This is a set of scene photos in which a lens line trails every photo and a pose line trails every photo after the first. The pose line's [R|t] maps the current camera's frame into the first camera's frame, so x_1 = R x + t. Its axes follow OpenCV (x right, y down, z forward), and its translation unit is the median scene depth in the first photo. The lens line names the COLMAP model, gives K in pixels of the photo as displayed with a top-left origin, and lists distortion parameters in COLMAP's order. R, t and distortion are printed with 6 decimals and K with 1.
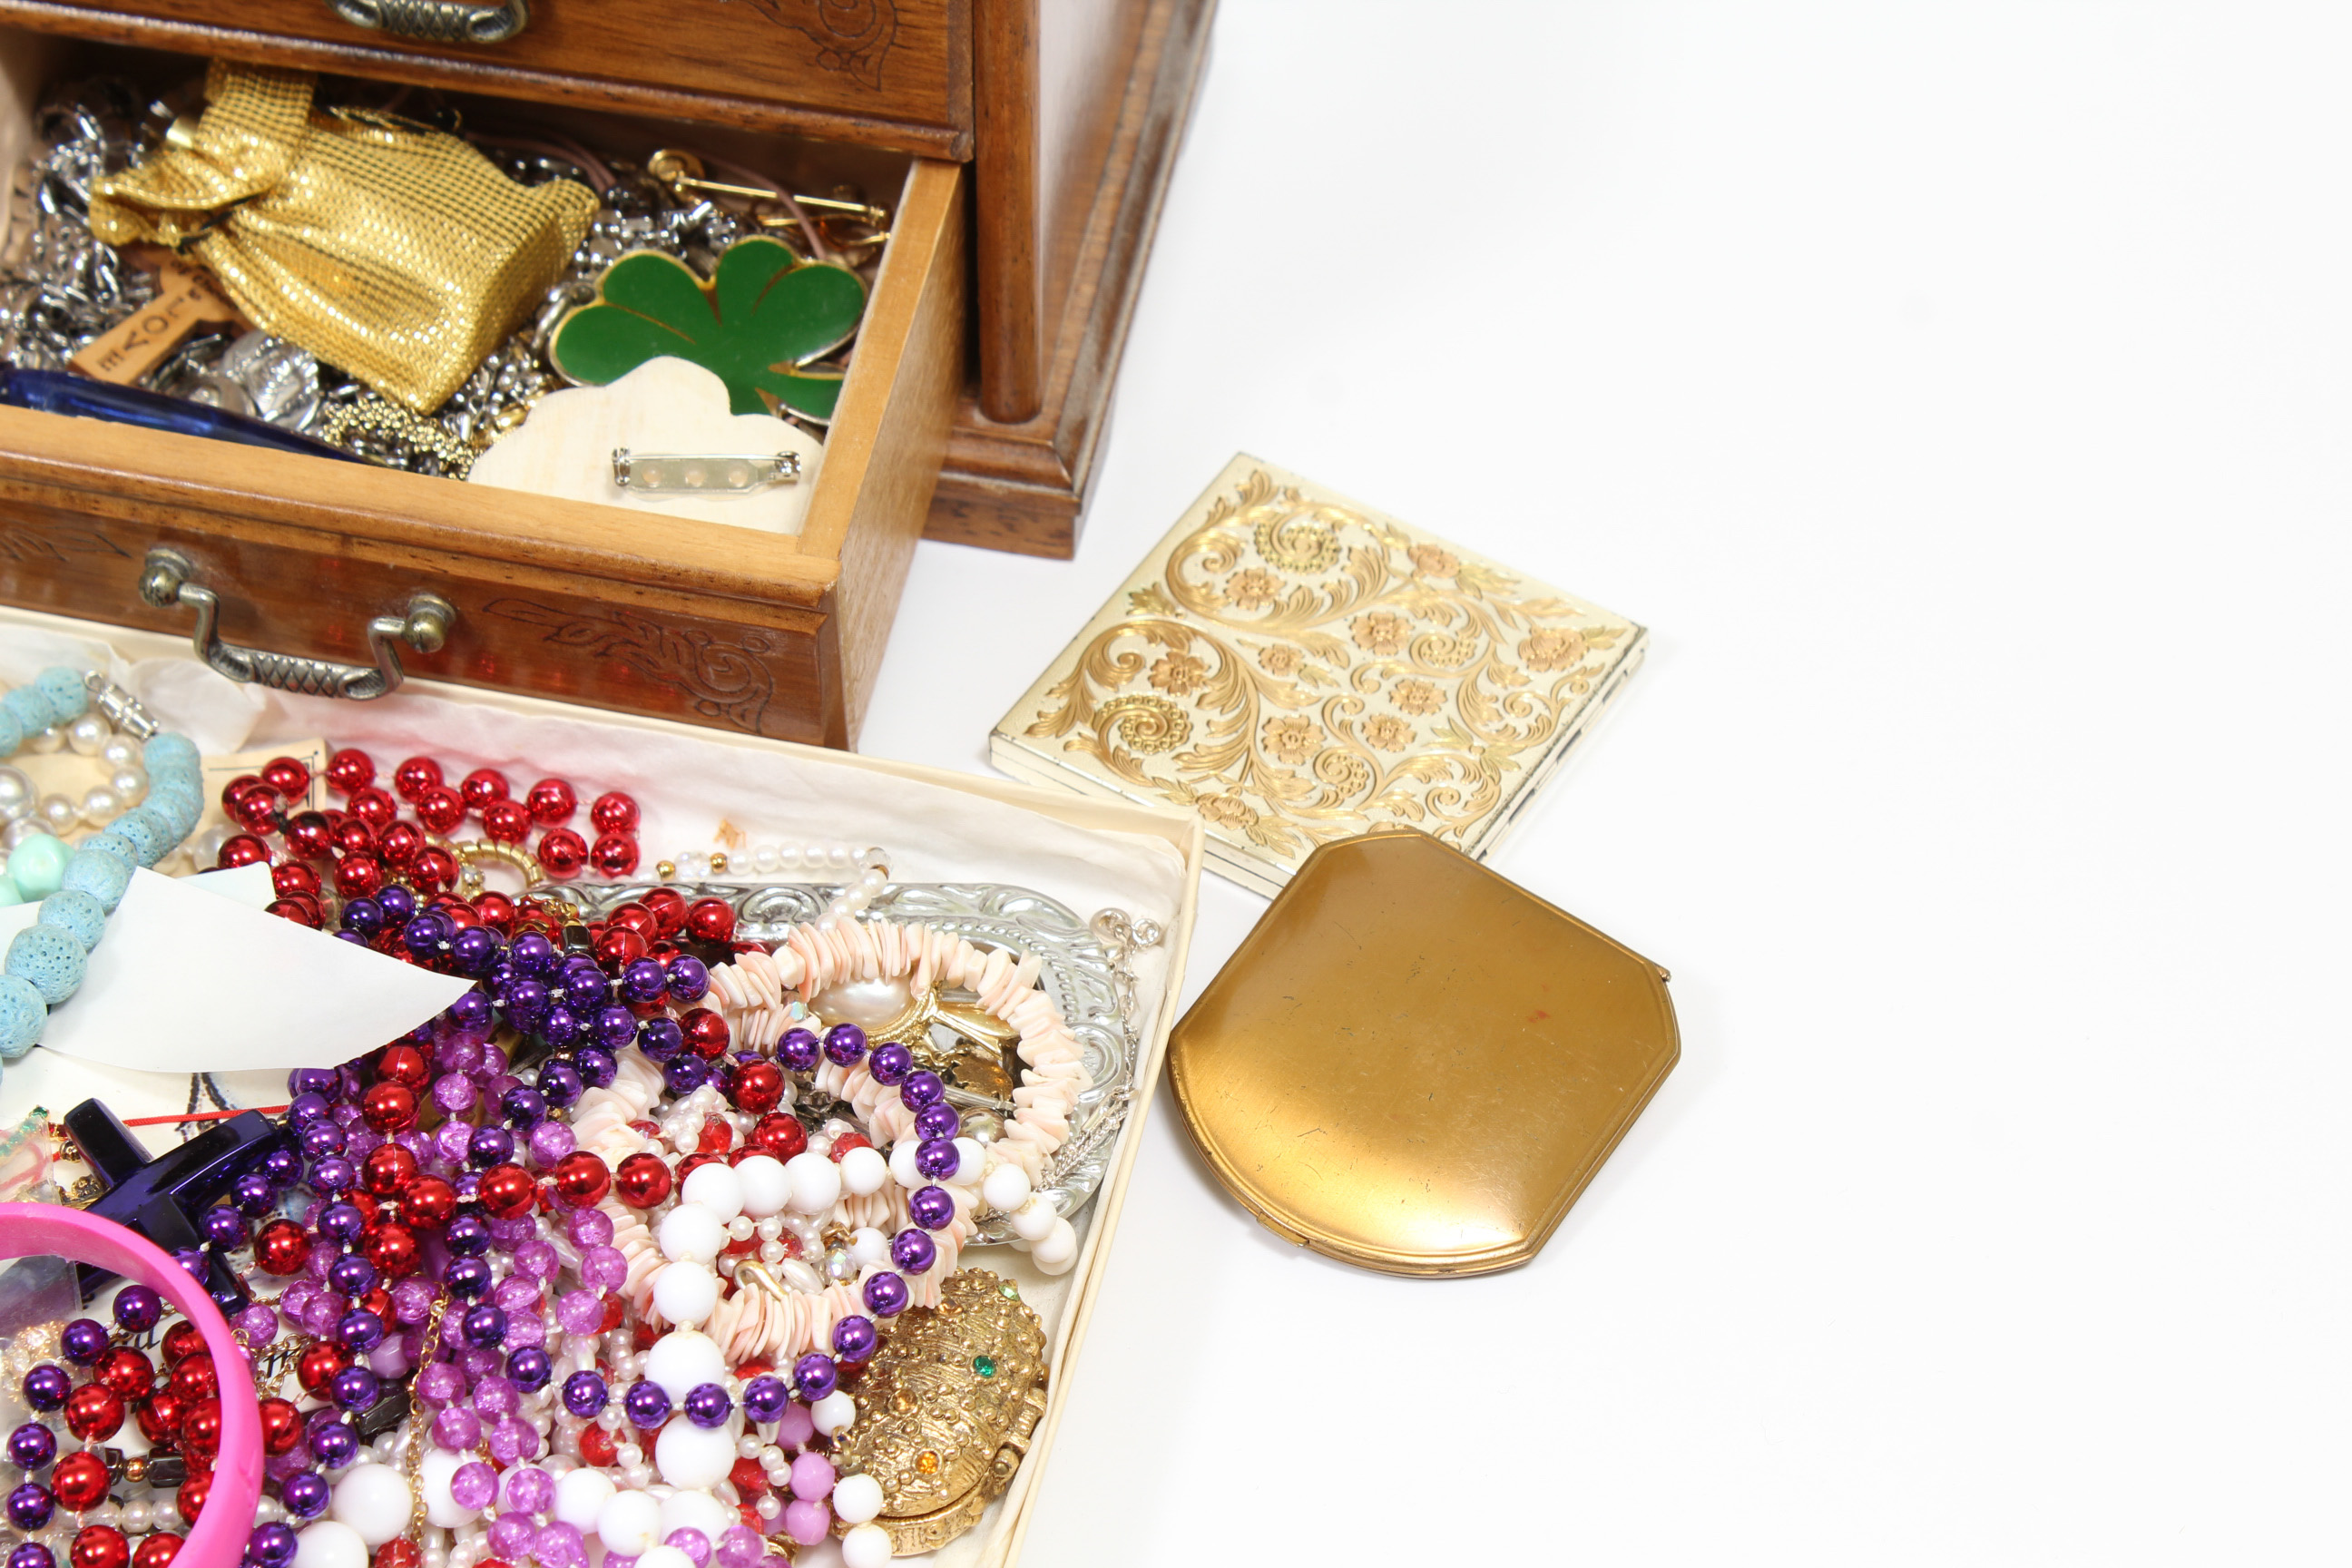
lens RADIAL K [[5578.1, 0, 1123.9], [0, 5578.1, 788.8], [0, 0, 1]] dist [0.090297, 0.000000]
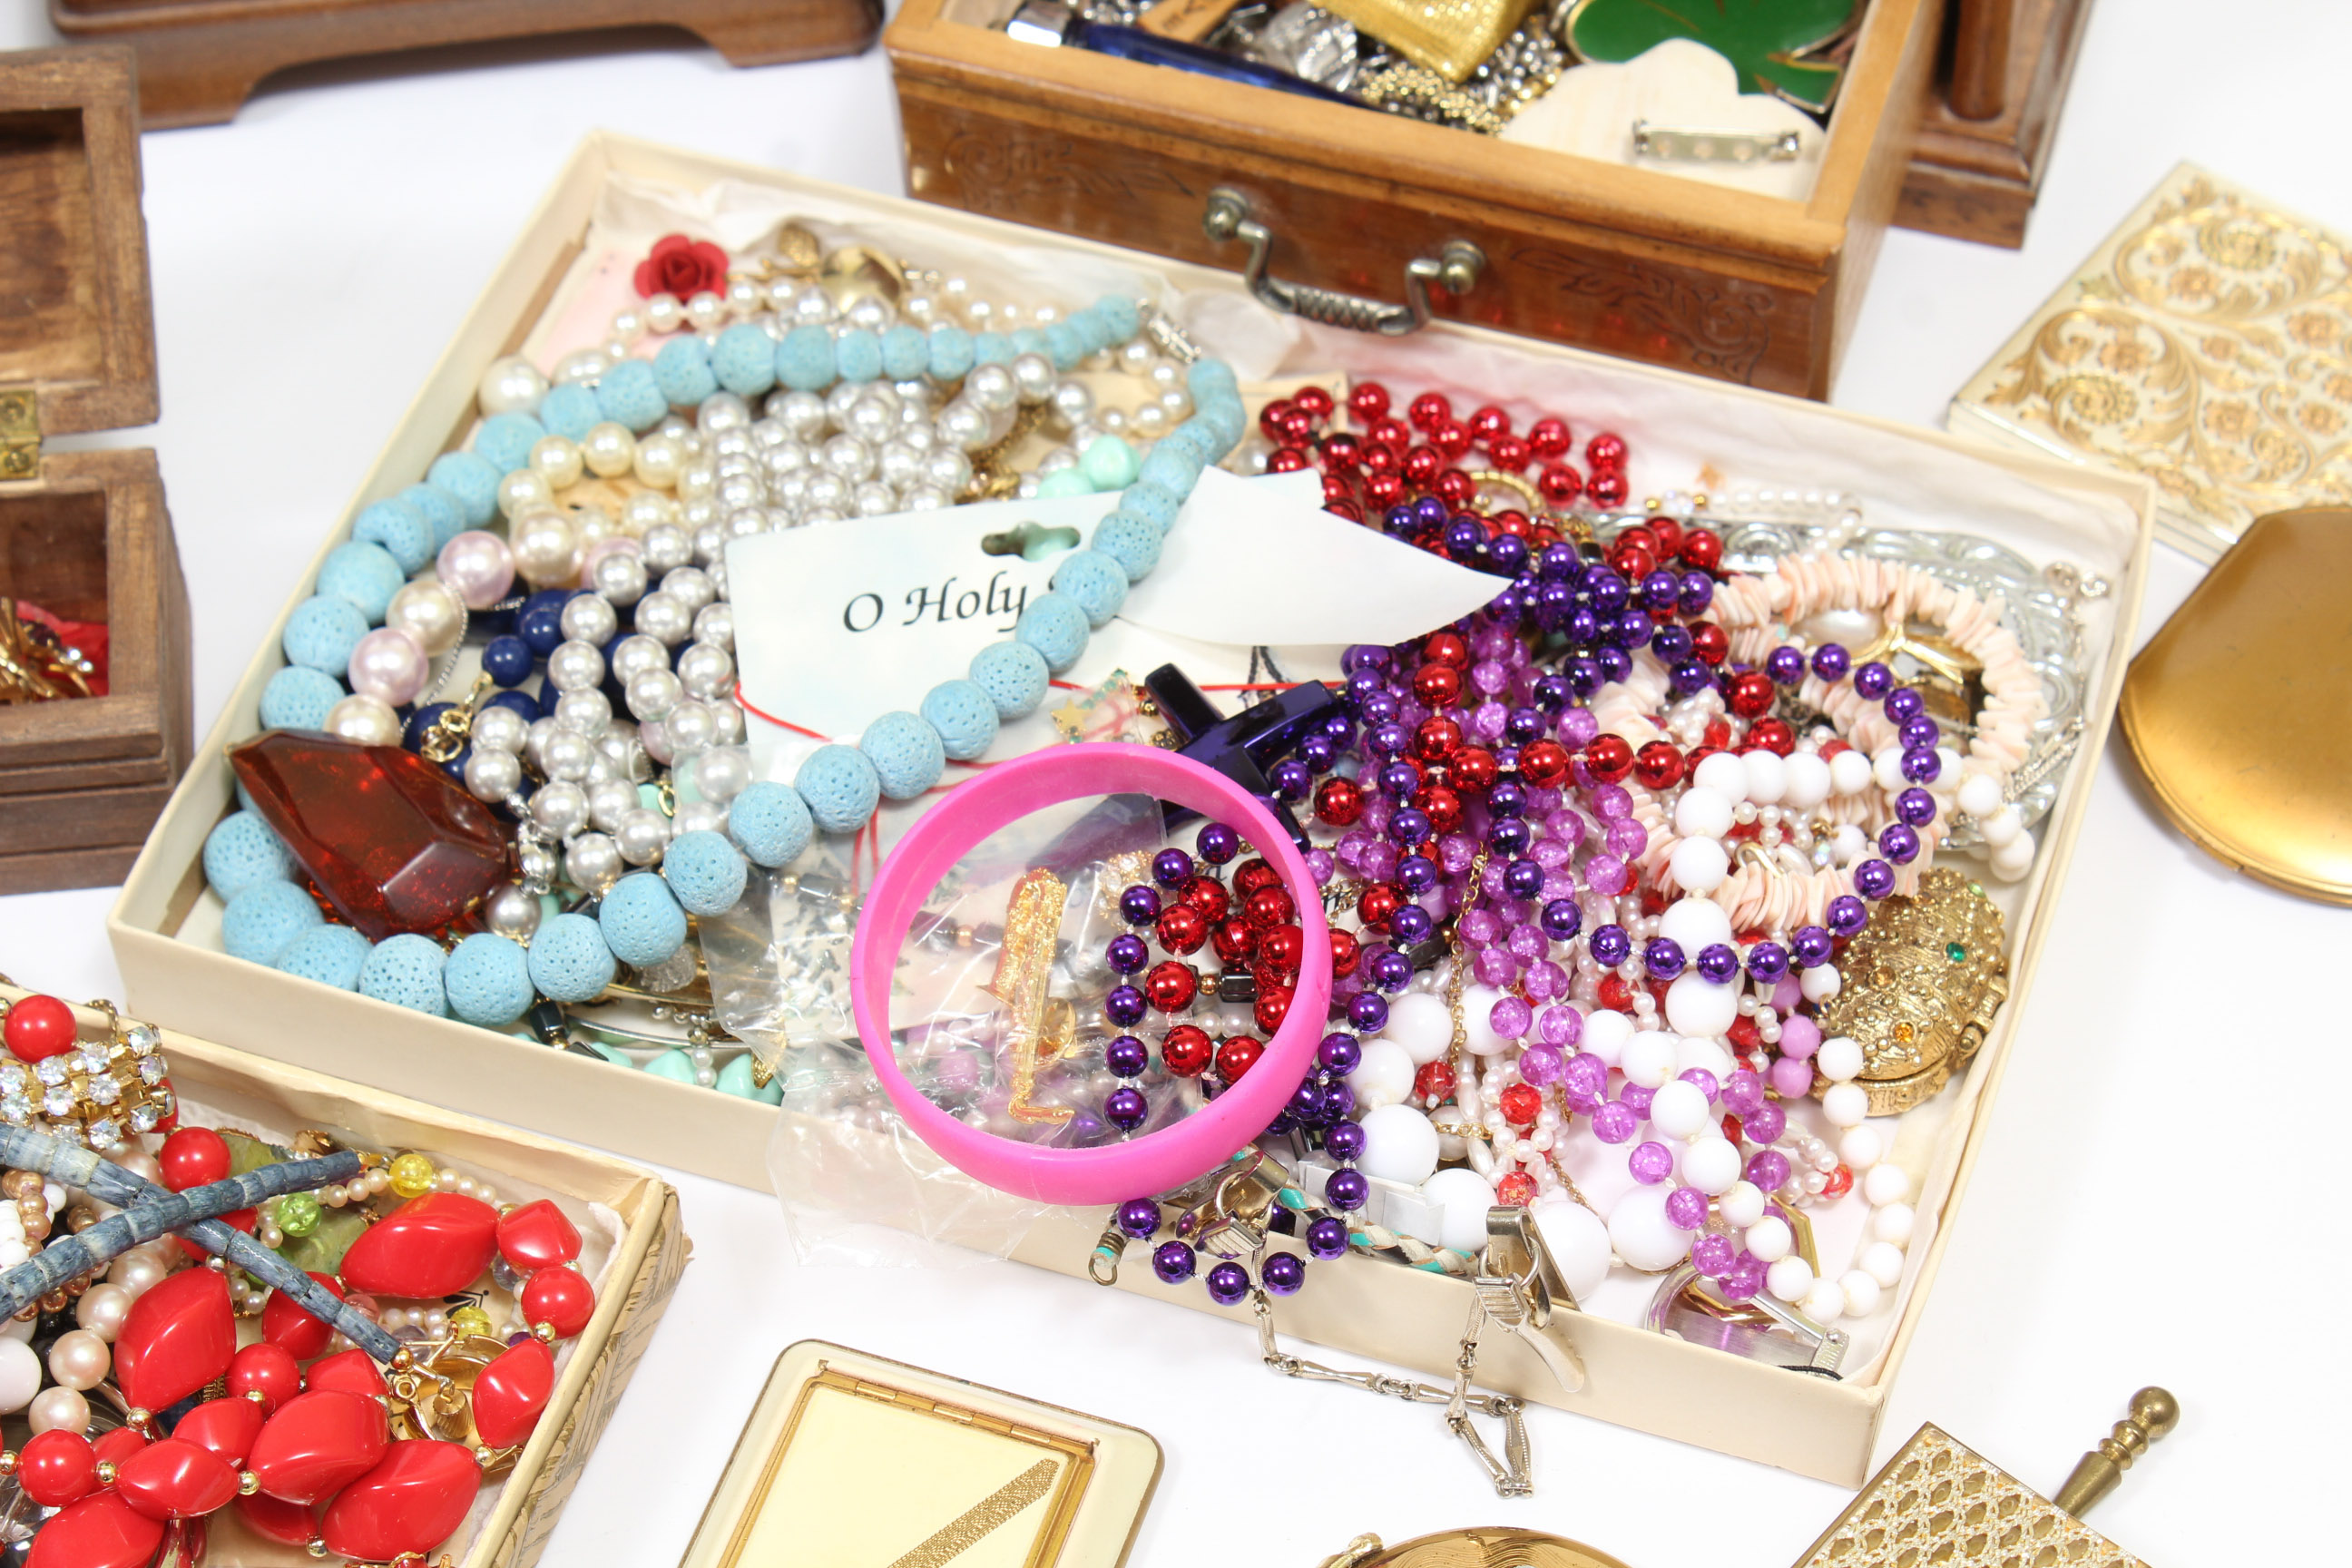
lens RADIAL K [[5336.4, 0, 1143.9], [0, 5336.4, 788.6], [0, 0, 1]] dist [0.072498, 0.000000]
pose [[0.993213, 0.062843, -0.097870, -0.074972], [-0.059340, 0.997503, 0.038309, 0.035969], [0.100033, -0.032241, 0.994462, -0.063974]]
